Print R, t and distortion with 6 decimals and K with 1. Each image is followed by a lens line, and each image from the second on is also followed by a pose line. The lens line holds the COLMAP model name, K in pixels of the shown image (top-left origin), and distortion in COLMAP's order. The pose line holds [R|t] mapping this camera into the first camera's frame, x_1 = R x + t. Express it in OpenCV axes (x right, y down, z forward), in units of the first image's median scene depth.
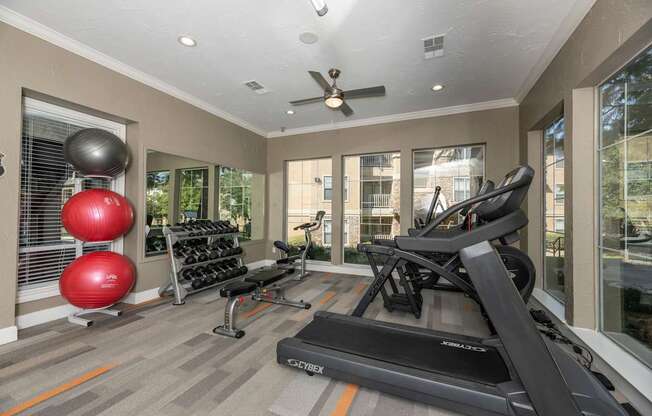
lens RADIAL K [[262.0, 0, 326.1], [0, 262.0, 209.9], [0, 0, 1]] dist [-0.001960, -0.000519]
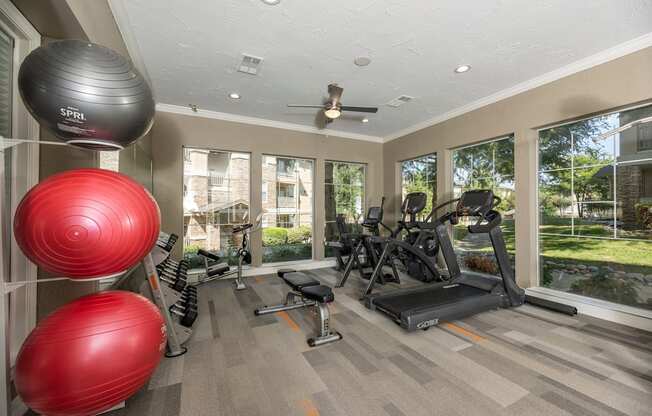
lens RADIAL K [[262.0, 0, 325.5], [0, 262.0, 207.4], [0, 0, 1]] dist [-0.001960, -0.000519]
pose [[0.647392, 0.007751, 0.762118, -0.860090], [0.004020, 0.999900, -0.013585, 0.009720], [-0.762147, 0.011858, 0.647296, 0.312323]]
